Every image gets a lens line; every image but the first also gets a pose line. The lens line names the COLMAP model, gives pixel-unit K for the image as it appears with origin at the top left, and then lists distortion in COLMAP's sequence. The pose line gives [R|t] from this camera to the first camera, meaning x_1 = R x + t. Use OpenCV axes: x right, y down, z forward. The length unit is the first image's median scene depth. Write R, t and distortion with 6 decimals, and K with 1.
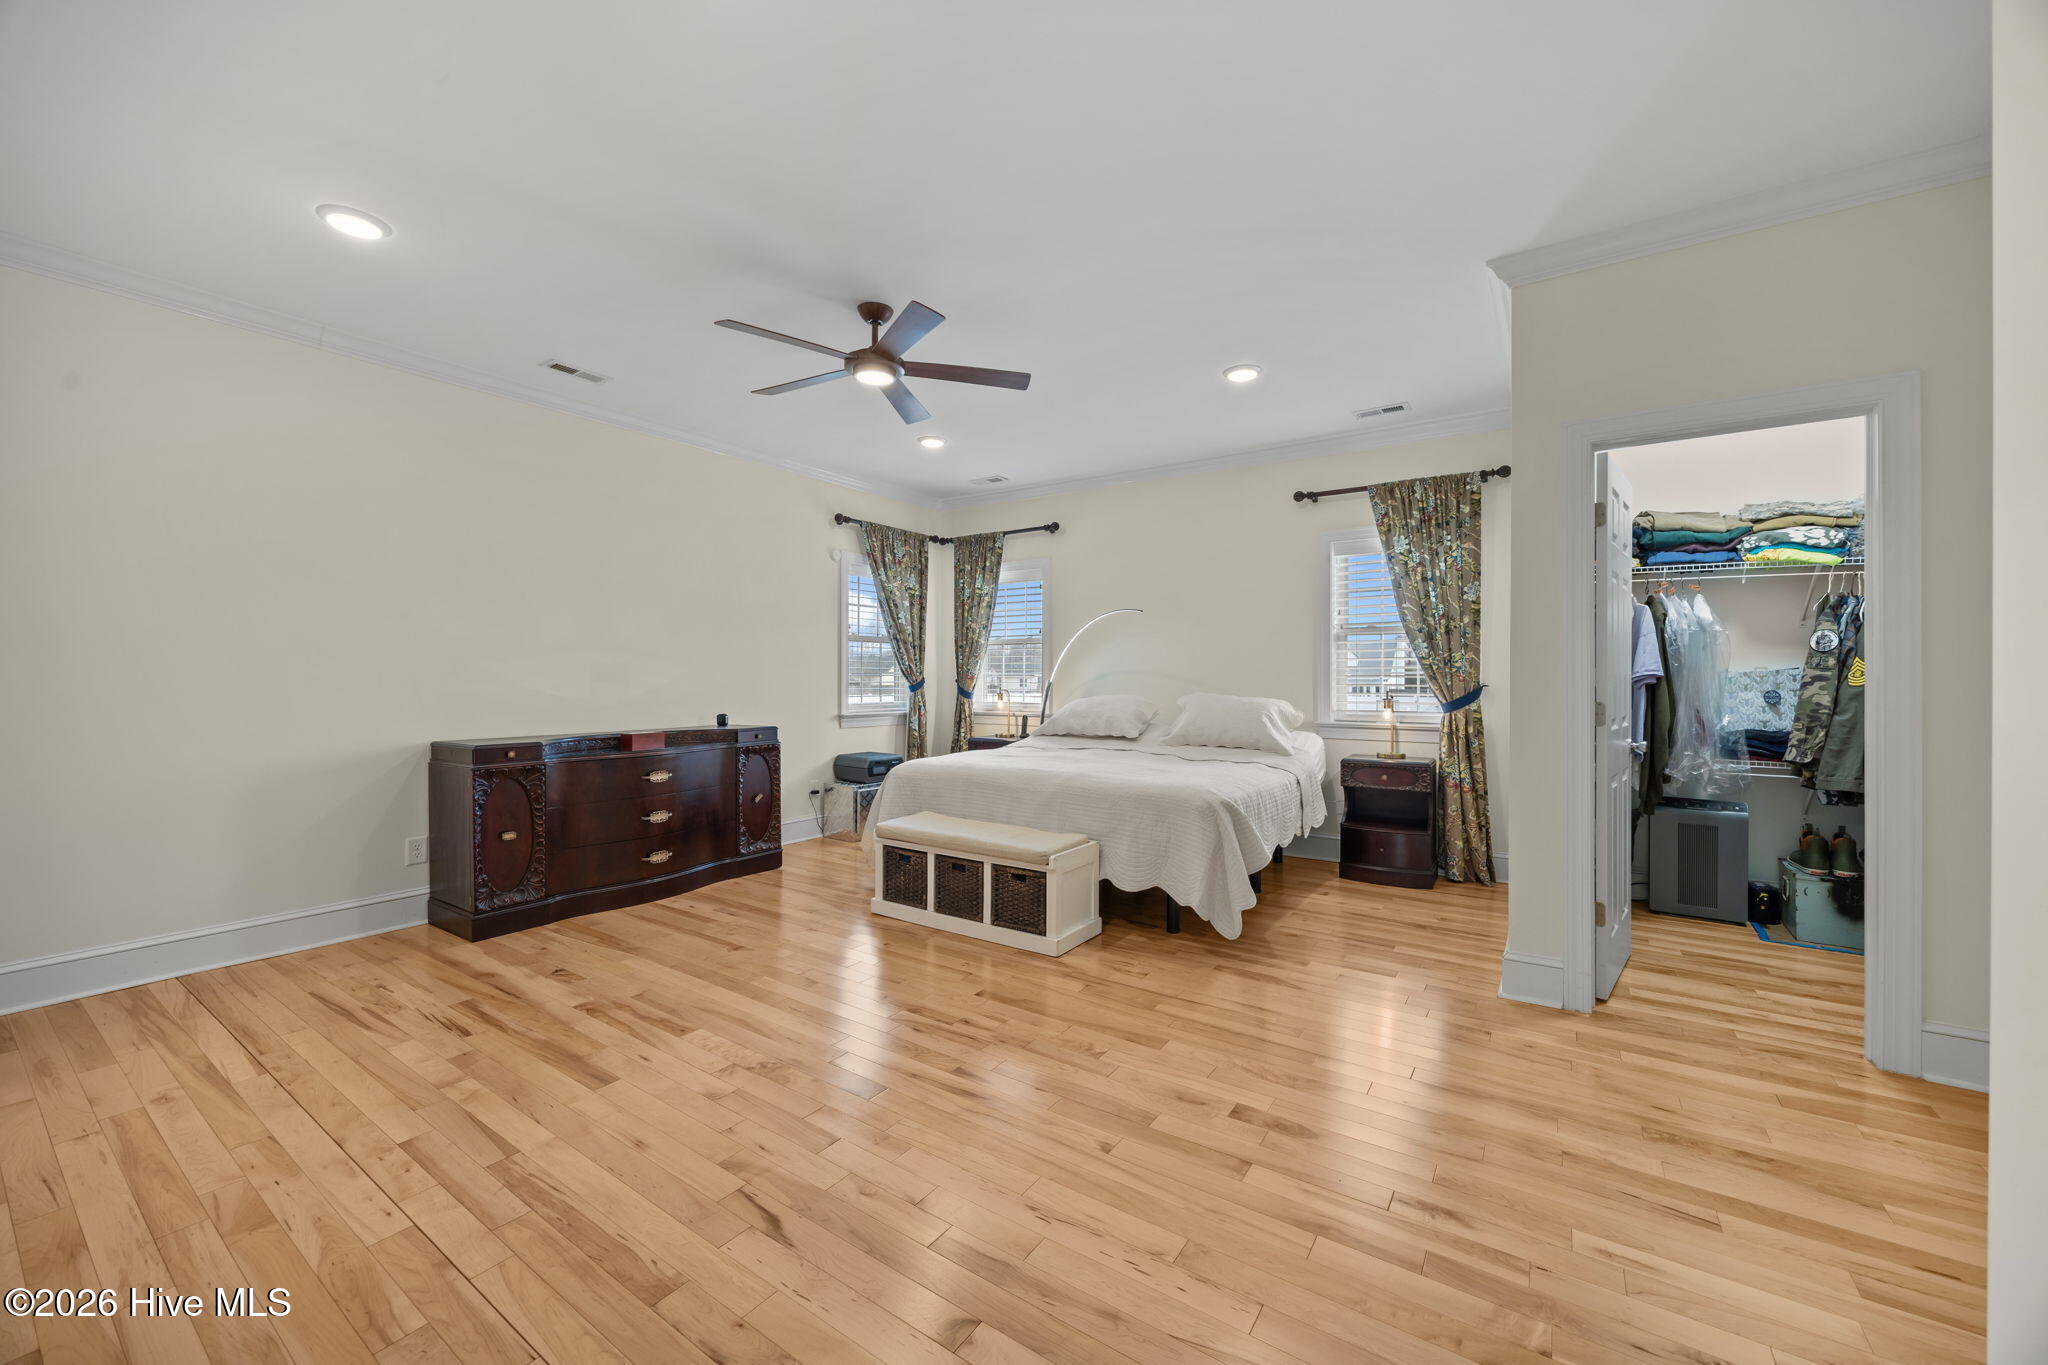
lens RADIAL K [[779.6, 0, 1030.3], [0, 779.6, 679.0], [0, 0, 1]] dist [-0.004034, 0.000170]
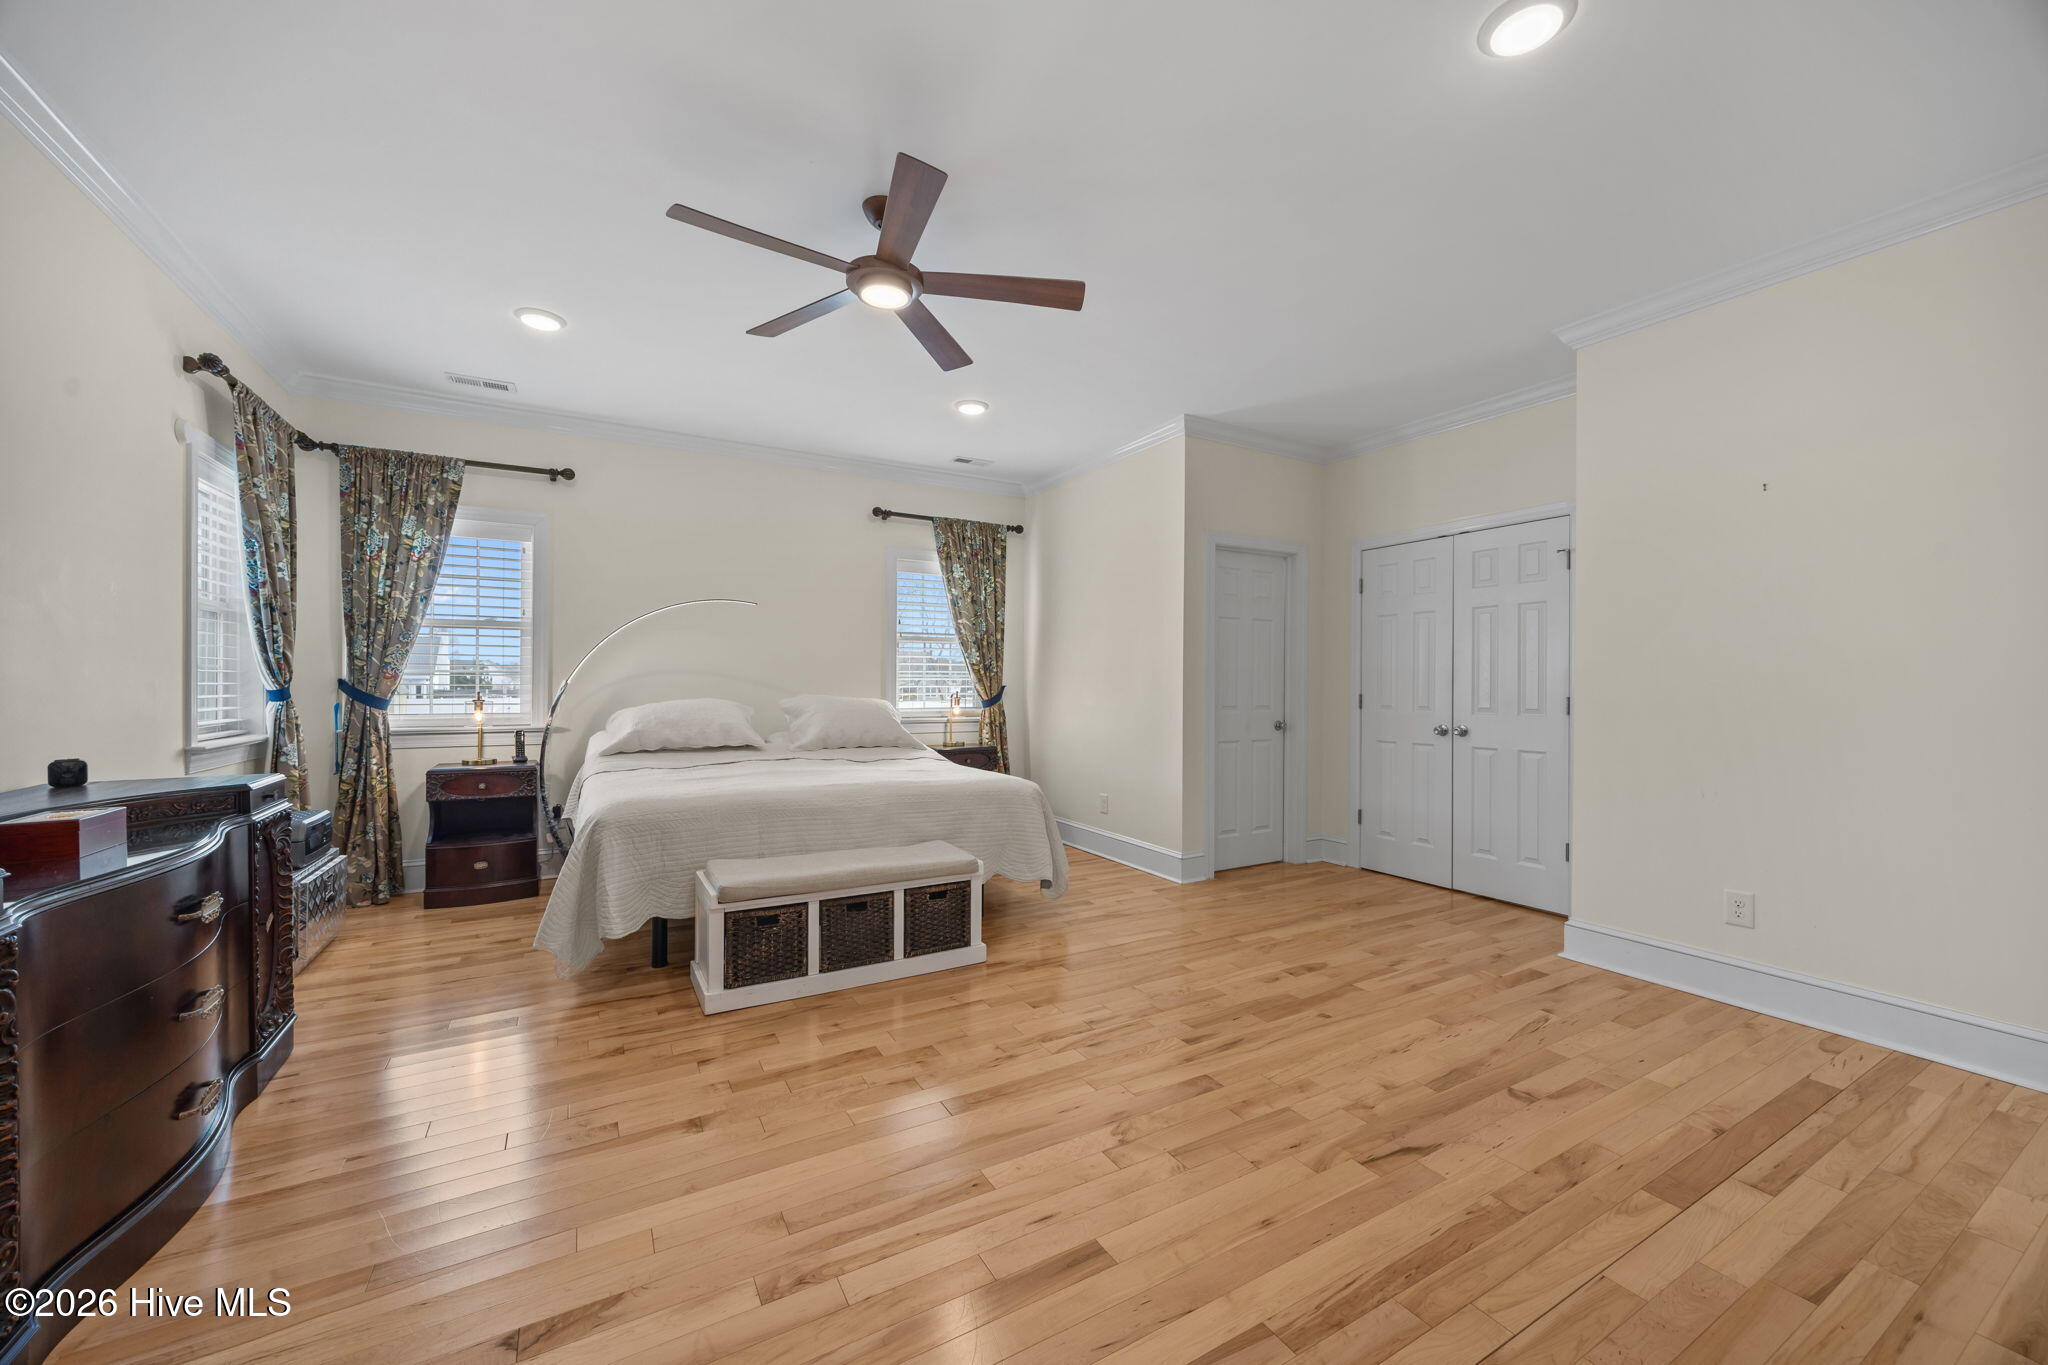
lens RADIAL K [[779.6, 0, 1030.3], [0, 779.6, 679.0], [0, 0, 1]] dist [-0.004034, 0.000170]
pose [[0.434695, 0.002503, 0.900574, -0.660560], [-0.005129, 0.999987, -0.000304, -0.002621], [-0.900563, -0.004487, 0.434703, 0.408538]]
